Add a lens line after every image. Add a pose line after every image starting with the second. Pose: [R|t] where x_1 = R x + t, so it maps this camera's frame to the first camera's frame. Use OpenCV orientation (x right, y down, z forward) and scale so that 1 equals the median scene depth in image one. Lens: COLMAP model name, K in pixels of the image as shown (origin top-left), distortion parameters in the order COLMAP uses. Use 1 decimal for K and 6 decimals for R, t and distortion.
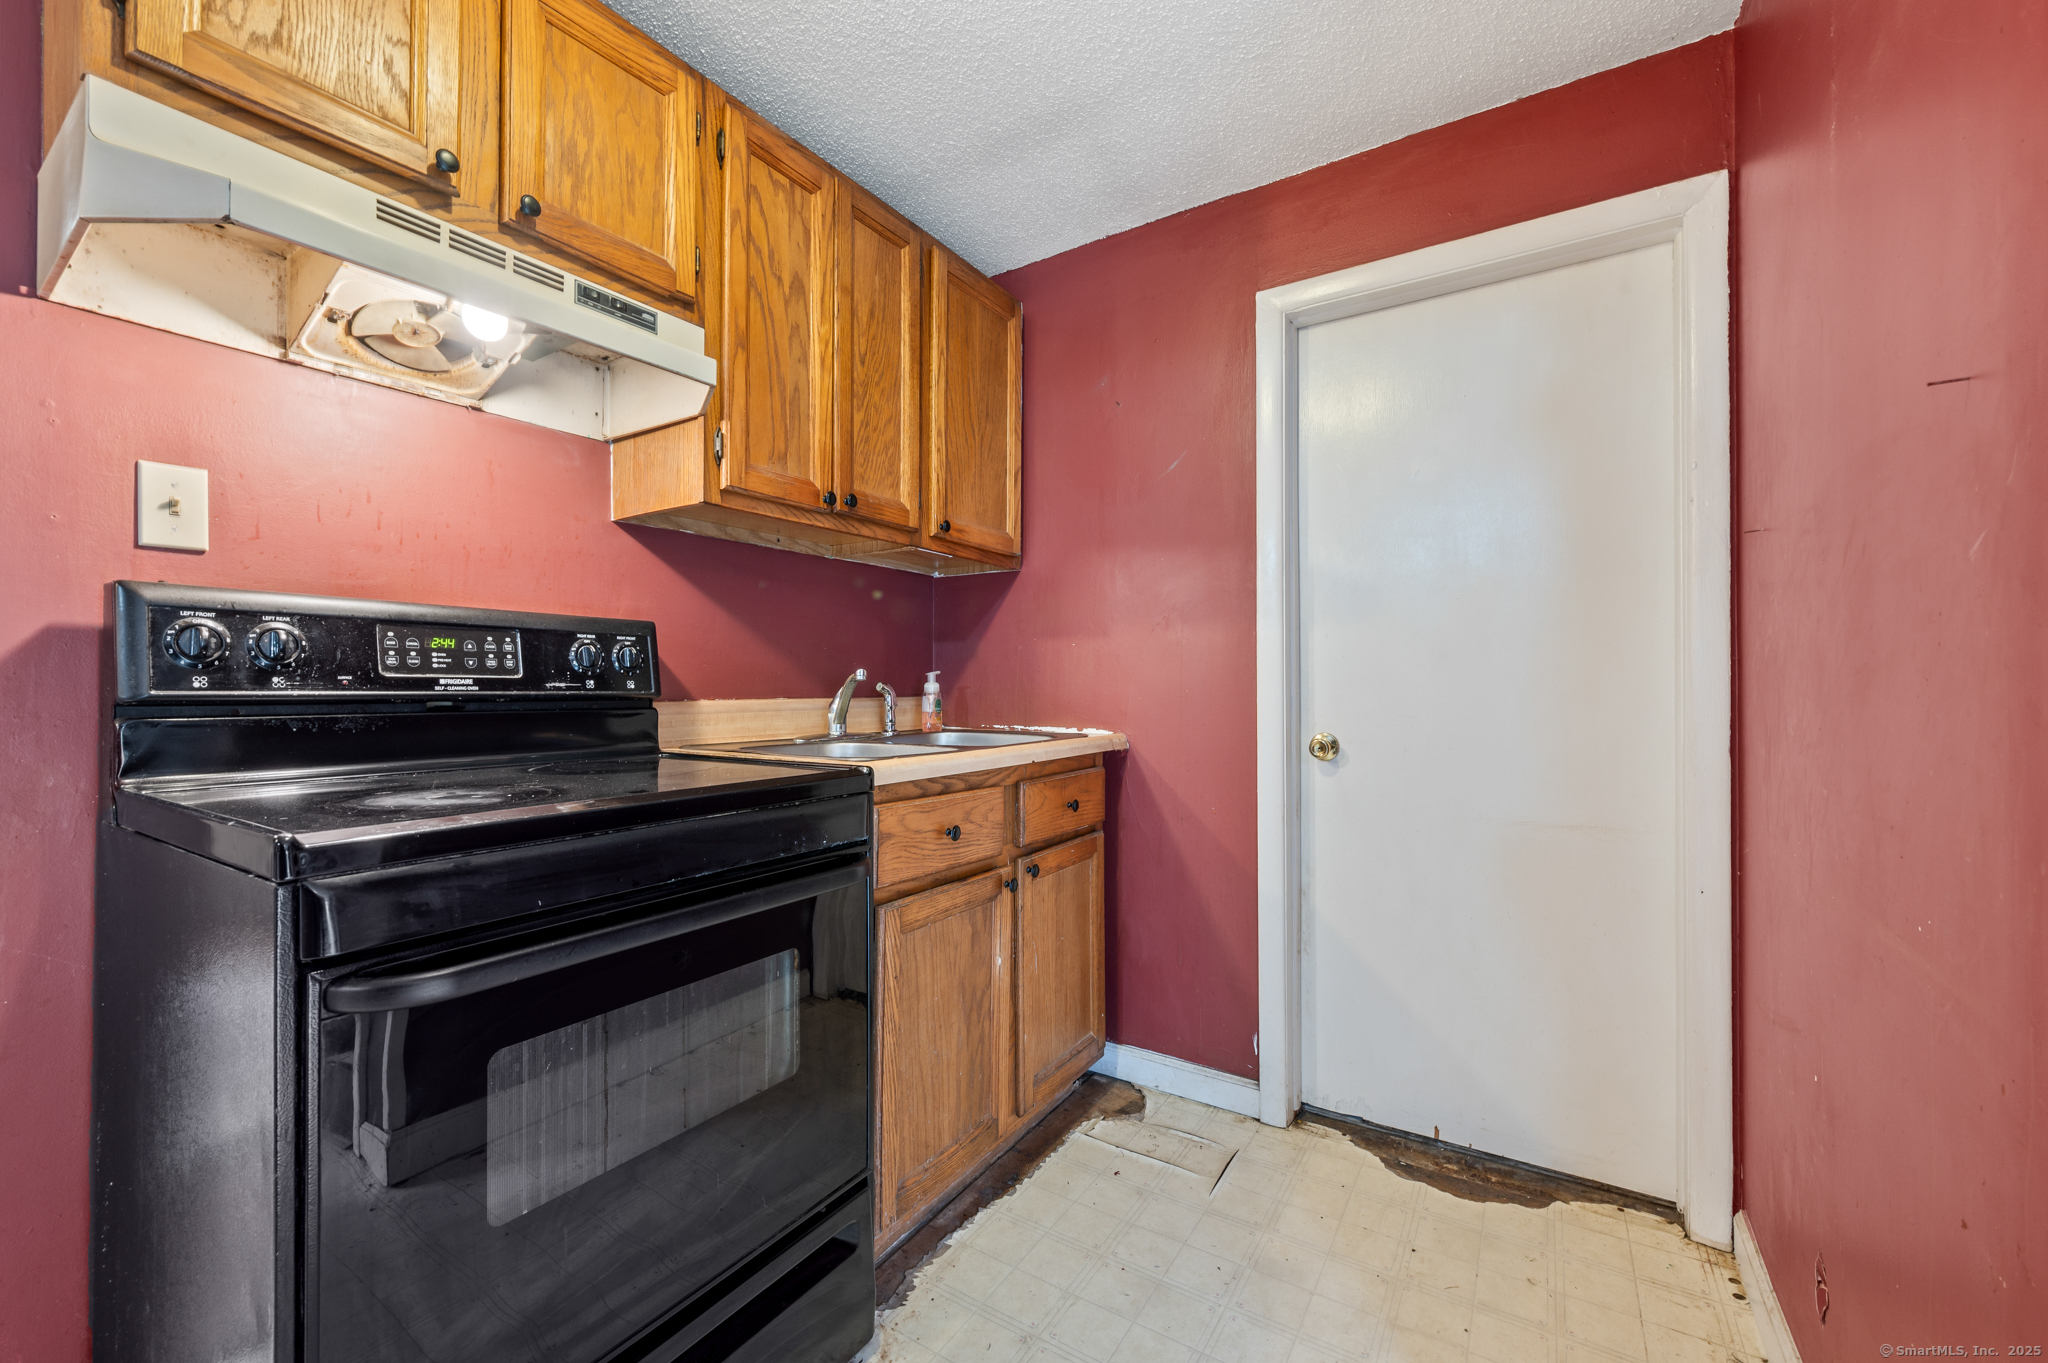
lens RADIAL K [[831.8, 0, 986.0], [0, 831.8, 681.2], [0, 0, 1]] dist [-0.004281, -0.000260]
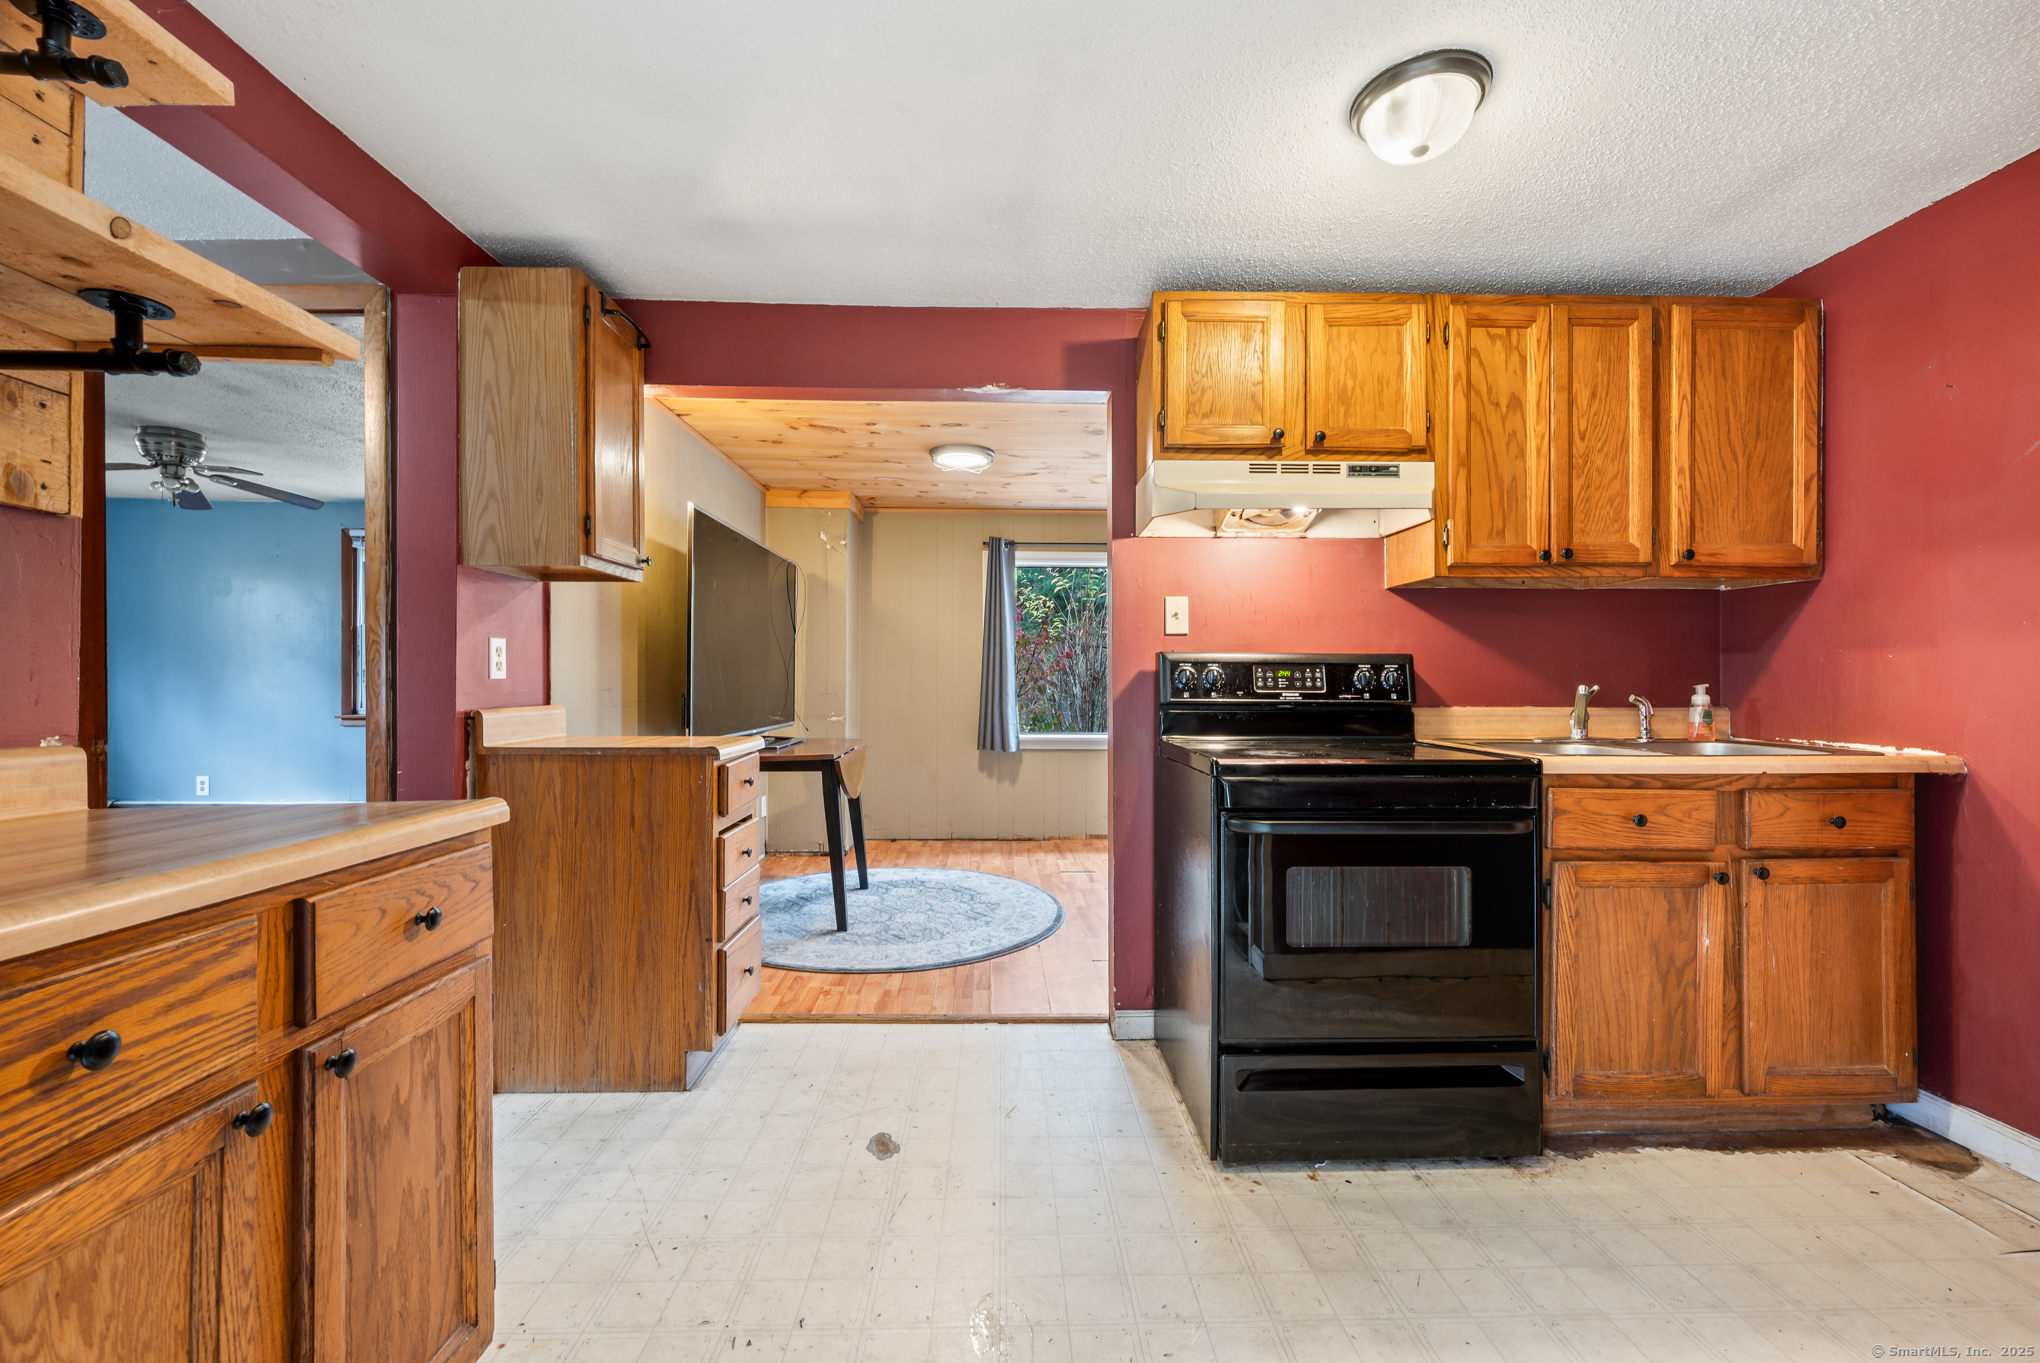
lens RADIAL K [[828.2, 0, 1014.8], [0, 828.2, 672.1], [0, 0, 1]] dist [-0.001933, 0.005972]
pose [[0.583920, -0.006965, -0.811781, 0.399971], [0.002261, 0.999973, -0.006952, -0.030940], [0.811808, 0.002224, 0.583920, -0.457097]]
